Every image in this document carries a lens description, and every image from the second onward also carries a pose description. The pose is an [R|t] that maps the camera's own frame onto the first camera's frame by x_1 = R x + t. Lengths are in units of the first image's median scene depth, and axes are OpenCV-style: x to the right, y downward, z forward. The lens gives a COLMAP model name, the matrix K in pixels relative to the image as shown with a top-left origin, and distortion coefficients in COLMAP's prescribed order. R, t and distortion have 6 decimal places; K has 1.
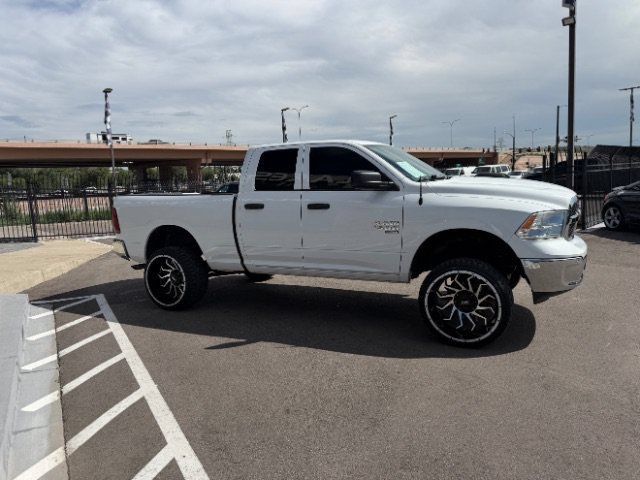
lens RADIAL K [[451.1, 0, 316.0], [0, 451.1, 239.2], [0, 0, 1]] dist [0.021293, -0.028192]
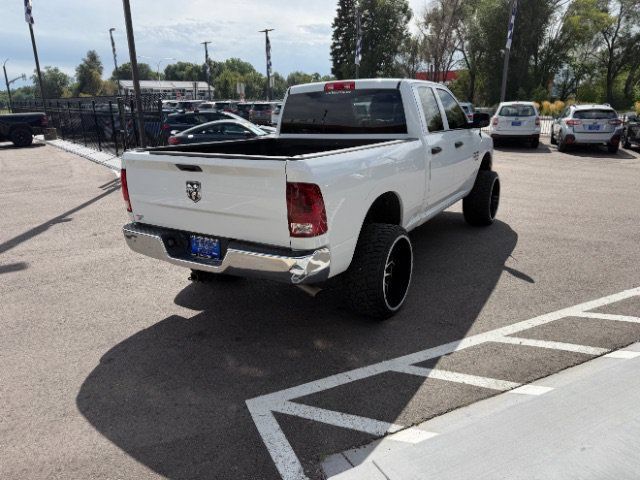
lens RADIAL K [[451.1, 0, 317.9], [0, 451.1, 240.6], [0, 0, 1]] dist [0.021293, -0.028192]
pose [[0.100481, -0.248614, 0.963377, -1.077264], [0.139522, 0.962230, 0.233766, -0.142638], [-0.985108, 0.110923, 0.131373, 1.121251]]
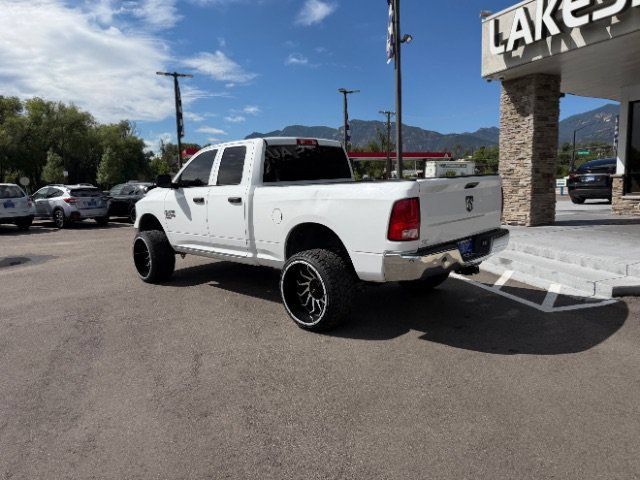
lens RADIAL K [[451.1, 0, 318.2], [0, 451.1, 236.5], [0, 0, 1]] dist [0.021293, -0.028192]
pose [[-0.947902, 0.033510, 0.316795, -0.470190], [0.110593, 0.967218, 0.228603, -0.249448], [-0.298749, 0.251729, -0.920533, 2.234954]]
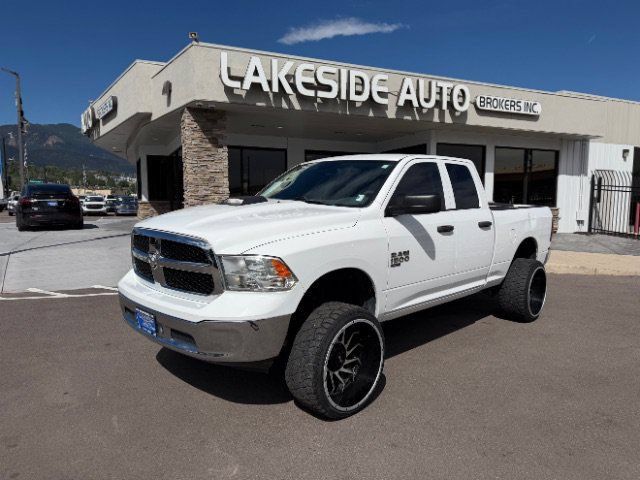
lens RADIAL K [[447.3, 0, 322.8], [0, 447.3, 245.0], [0, 0, 1]] dist [0.039285, -0.052994]
pose [[-0.308380, 0.141903, -0.940620, 1.026649], [-0.115655, 0.975883, 0.185139, -0.210194], [0.944207, 0.165880, -0.284531, 1.281091]]
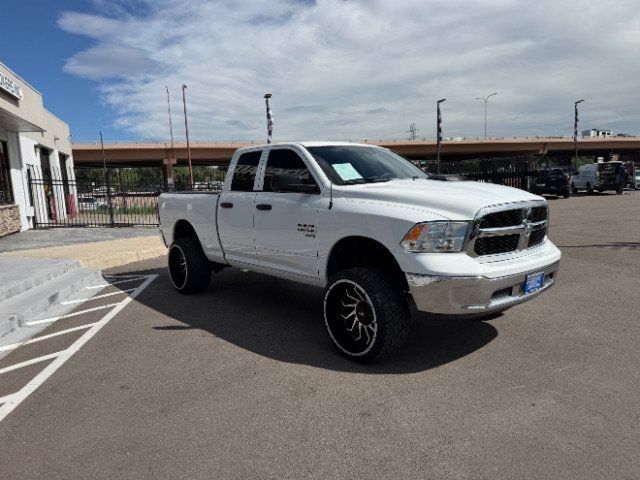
lens RADIAL K [[451.1, 0, 316.9], [0, 451.1, 243.2], [0, 0, 1]] dist [0.021293, -0.028192]
pose [[0.920022, 0.058428, -0.387485, 0.480588], [-0.050667, 0.998258, 0.030224, -0.024931], [0.388576, -0.008174, 0.921380, 0.081996]]
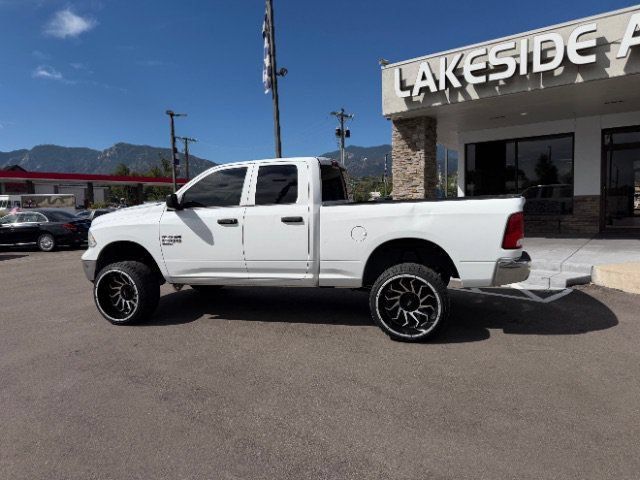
lens RADIAL K [[447.3, 0, 318.2], [0, 447.3, 234.9], [0, 0, 1]] dist [0.039285, -0.052994]
pose [[-0.983184, 0.084854, -0.161707, 0.136384], [0.050452, 0.977241, 0.206045, -0.281069], [0.175510, 0.194422, -0.965089, 2.276416]]
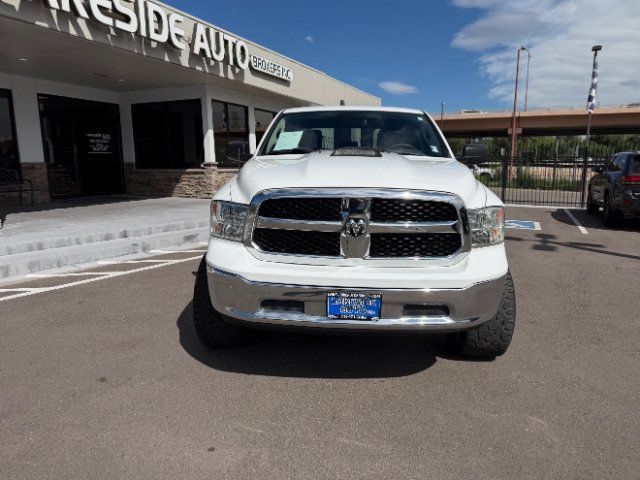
lens RADIAL K [[451.1, 0, 317.5], [0, 451.1, 240.0], [0, 0, 1]] dist [0.021293, -0.028192]
pose [[0.400768, 0.200016, -0.894080, 0.932739], [-0.134582, 0.978144, 0.158496, -0.102096], [0.906241, 0.056807, 0.418928, 0.634520]]
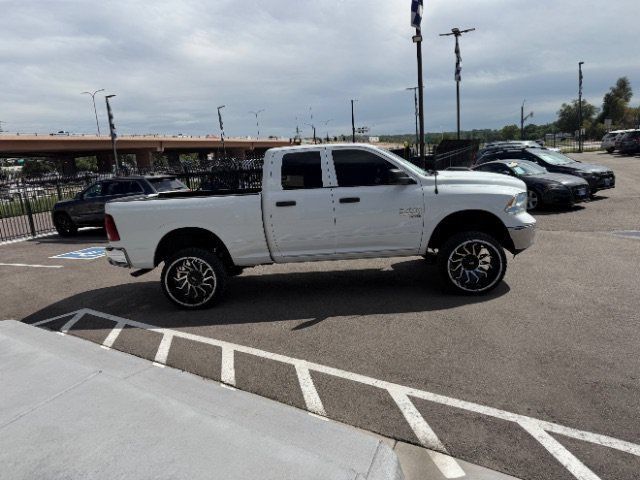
lens RADIAL K [[451.1, 0, 317.8], [0, 451.1, 240.7], [0, 0, 1]] dist [0.021293, -0.028192]
pose [[0.909949, -0.096250, 0.403396, -0.517808], [0.084912, 0.995328, 0.045948, -0.025435], [-0.405934, -0.007557, 0.913871, -0.054279]]
